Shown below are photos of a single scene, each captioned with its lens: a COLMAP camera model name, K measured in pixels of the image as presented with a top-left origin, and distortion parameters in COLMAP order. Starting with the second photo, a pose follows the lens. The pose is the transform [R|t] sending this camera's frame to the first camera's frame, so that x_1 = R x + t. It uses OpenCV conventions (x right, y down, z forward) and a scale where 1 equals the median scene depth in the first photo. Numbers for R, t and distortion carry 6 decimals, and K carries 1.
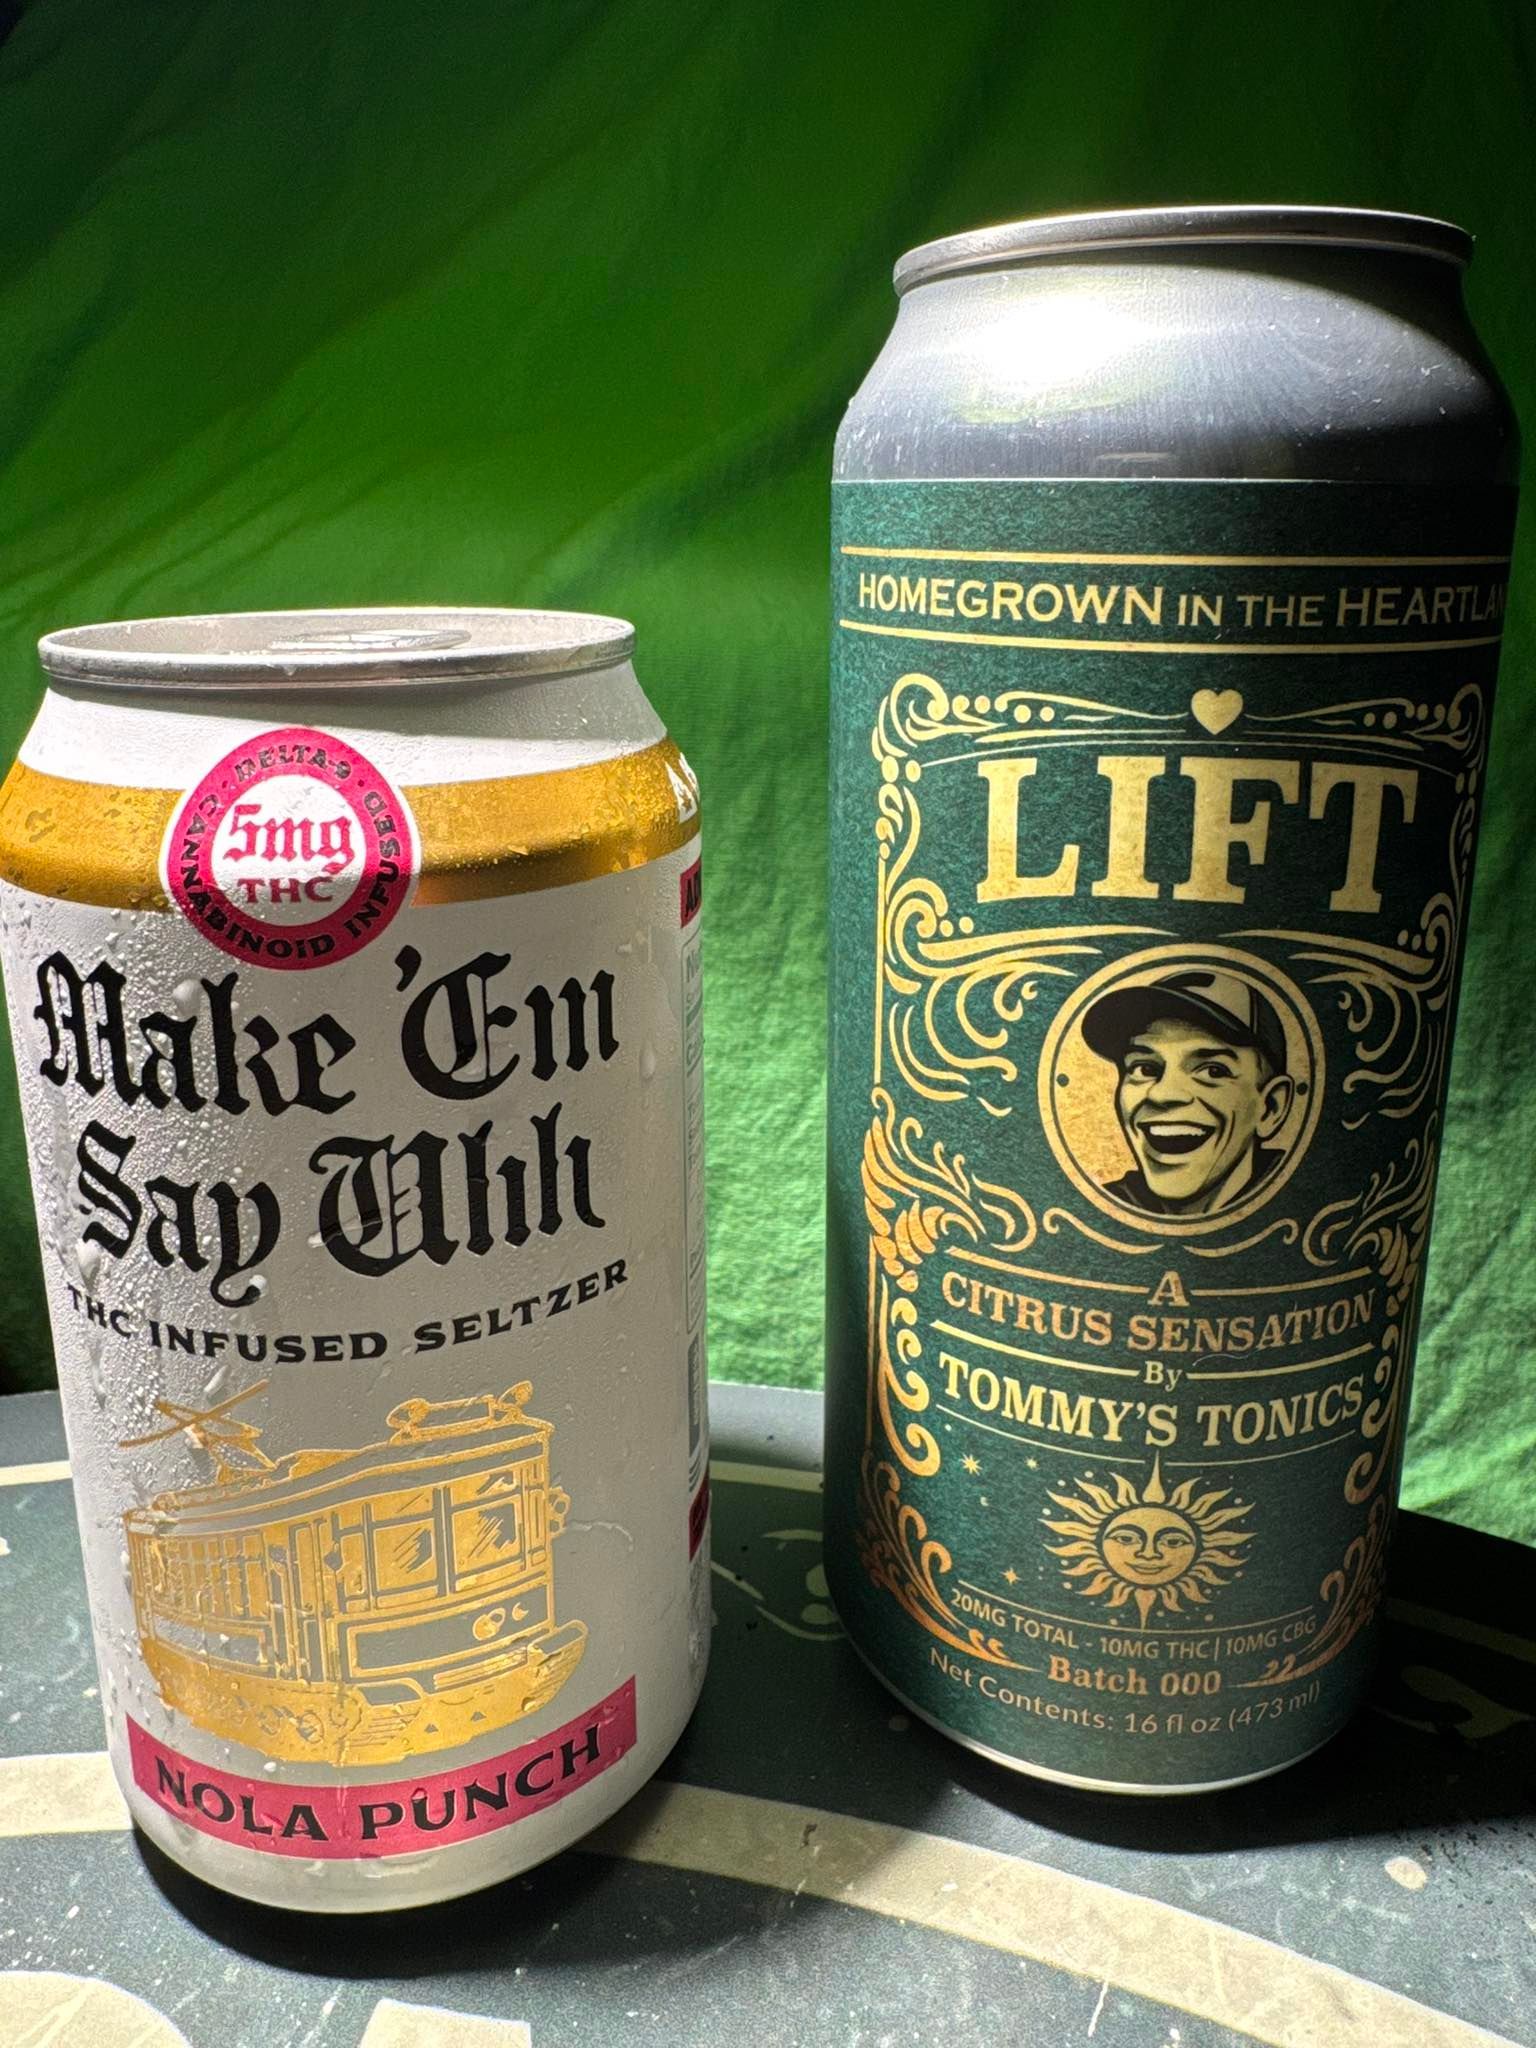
lens RADIAL K [[1466.9, 0, 753.0], [0, 1466.9, 872.5], [0, 0, 1]] dist [0.000171, -0.010088]
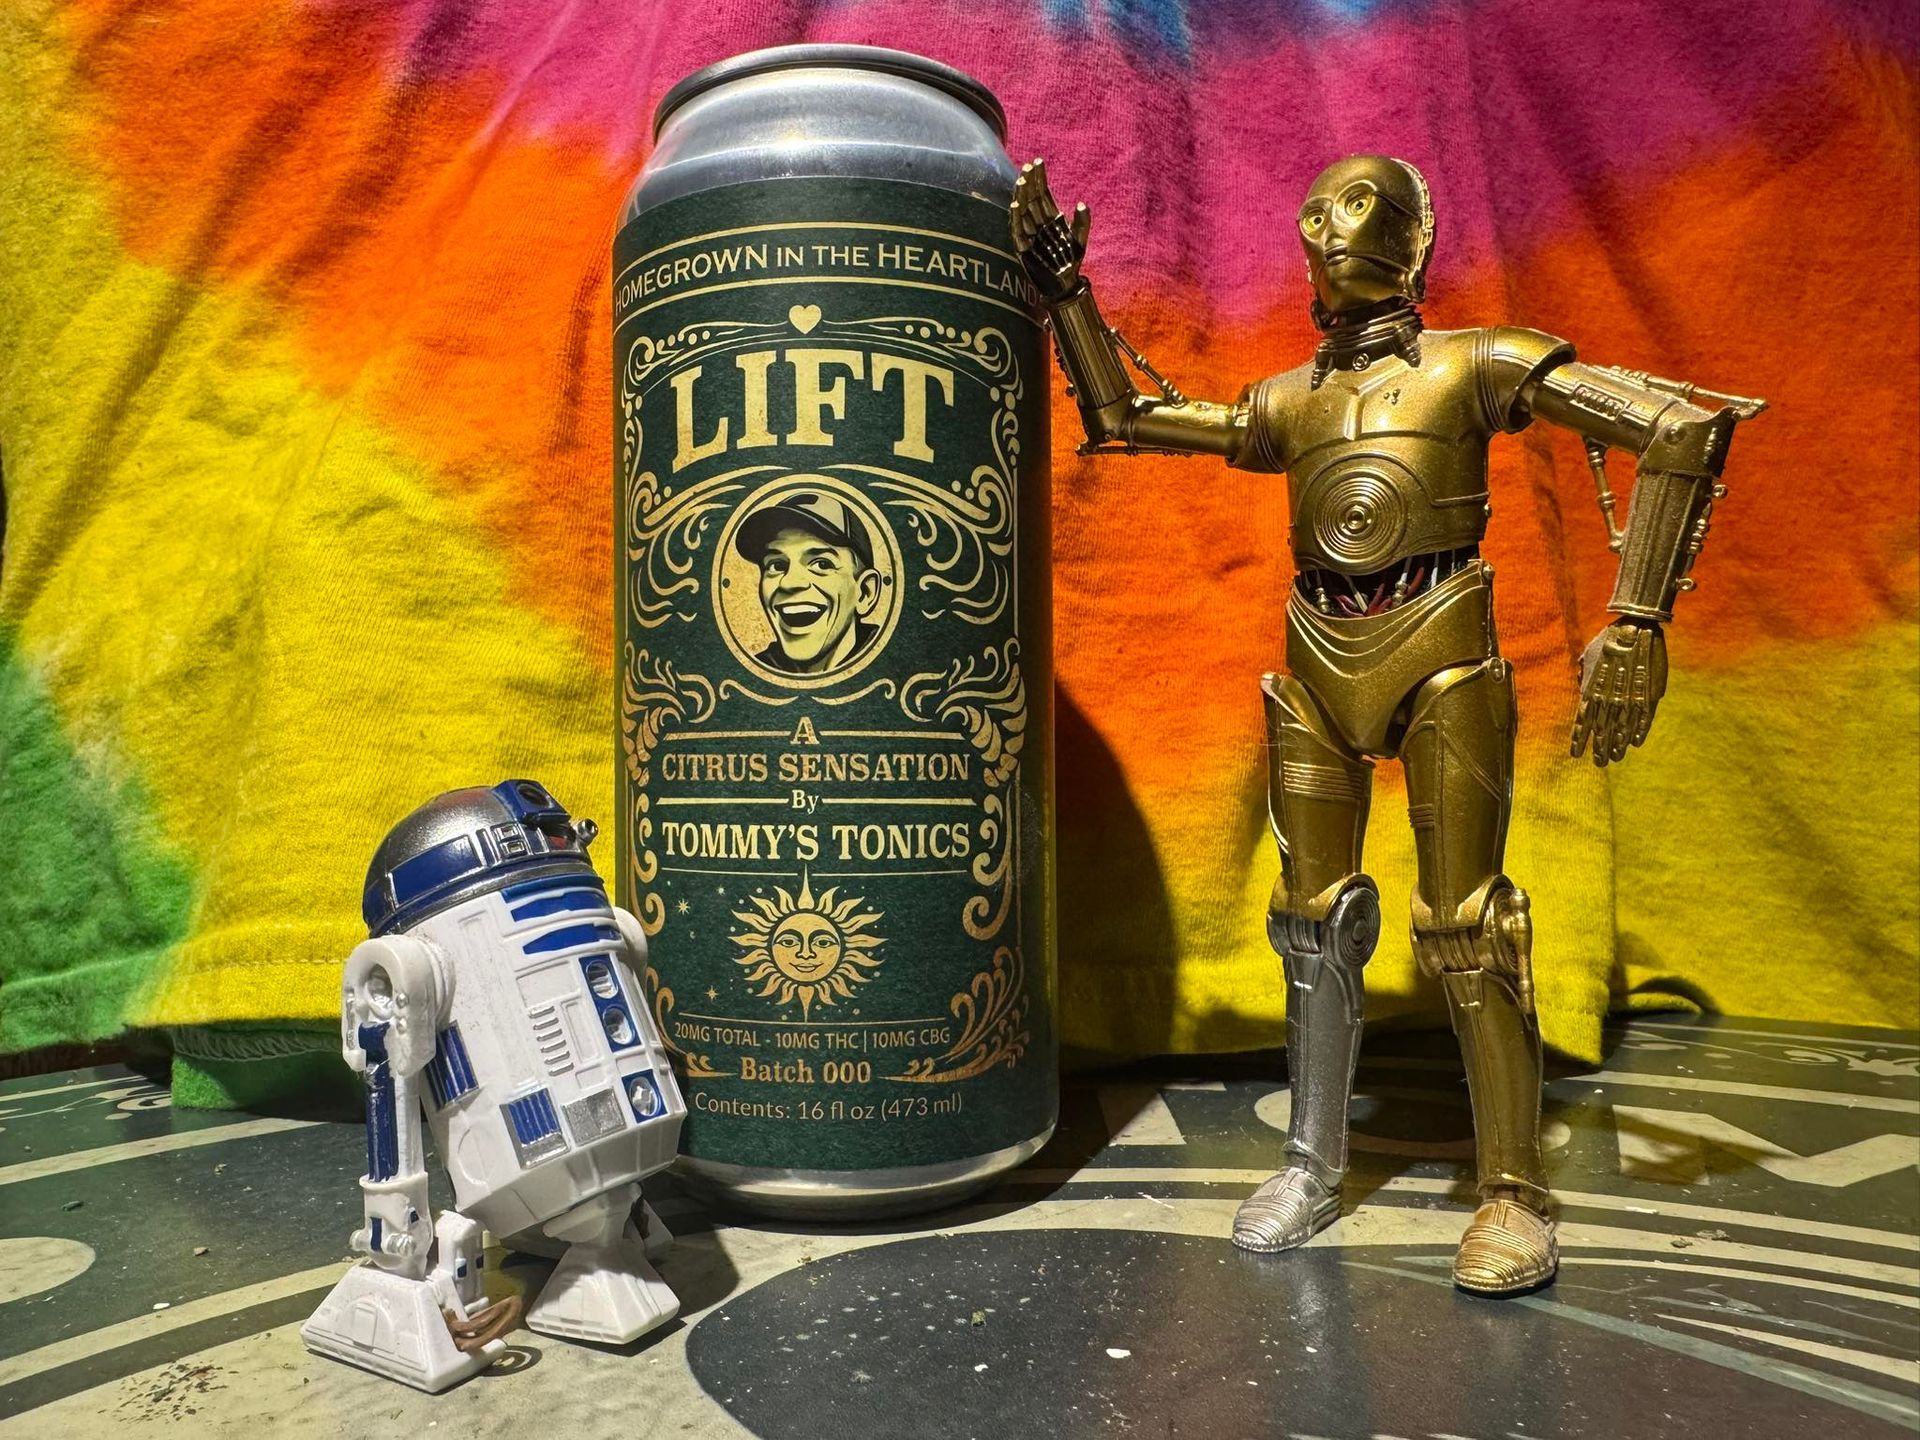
lens RADIAL K [[1372.2, 0, 865.8], [0, 1372.2, 720.2], [0, 0, 1]] dist [-0.005369, -0.000318]
pose [[0.999981, -0.006046, -0.001066, 0.339513], [0.005545, 0.964040, -0.265699, 0.613772], [0.002634, 0.265688, 0.964055, -0.256841]]
